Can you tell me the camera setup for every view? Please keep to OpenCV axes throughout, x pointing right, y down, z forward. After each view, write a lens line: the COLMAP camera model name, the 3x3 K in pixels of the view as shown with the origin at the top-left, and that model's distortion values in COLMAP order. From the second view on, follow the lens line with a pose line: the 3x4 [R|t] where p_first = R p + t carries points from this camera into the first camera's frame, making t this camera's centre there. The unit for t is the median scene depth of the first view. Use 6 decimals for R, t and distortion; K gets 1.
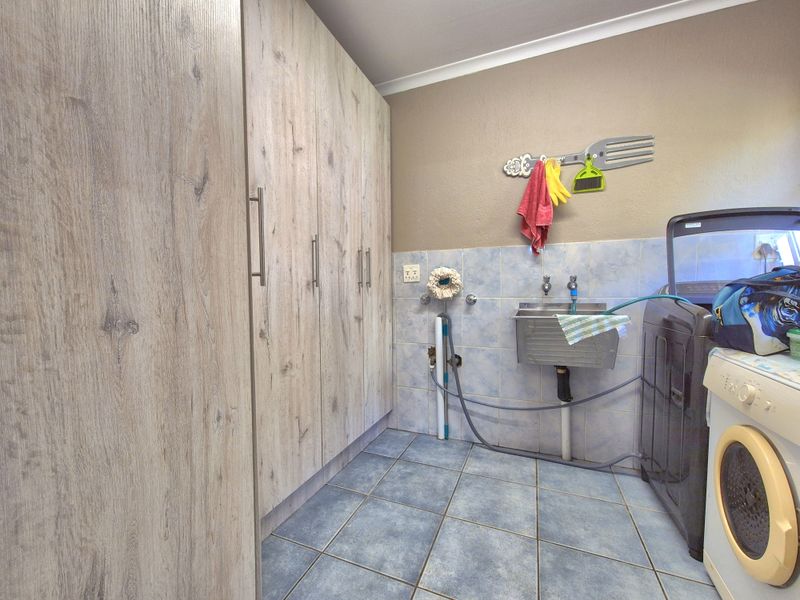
lens RADIAL K [[323.8, 0, 397.8], [0, 323.8, 301.4], [0, 0, 1]] dist [0.002181, 0.000044]
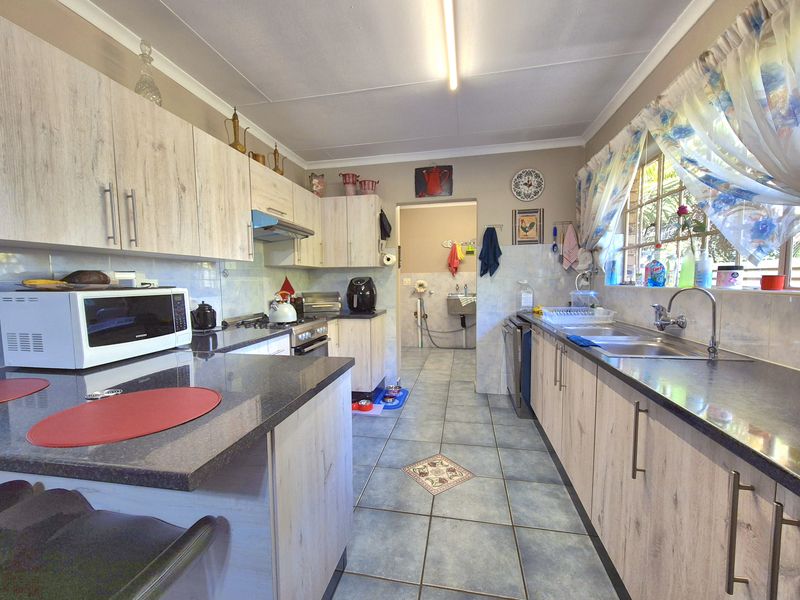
lens RADIAL K [[323.8, 0, 401.9], [0, 323.8, 302.8], [0, 0, 1]] dist [0.002181, 0.000044]
pose [[0.976581, -0.020560, 0.214165, -0.570773], [0.015092, 0.999518, 0.027136, 0.004496], [-0.214620, -0.023268, 0.976420, -1.523850]]
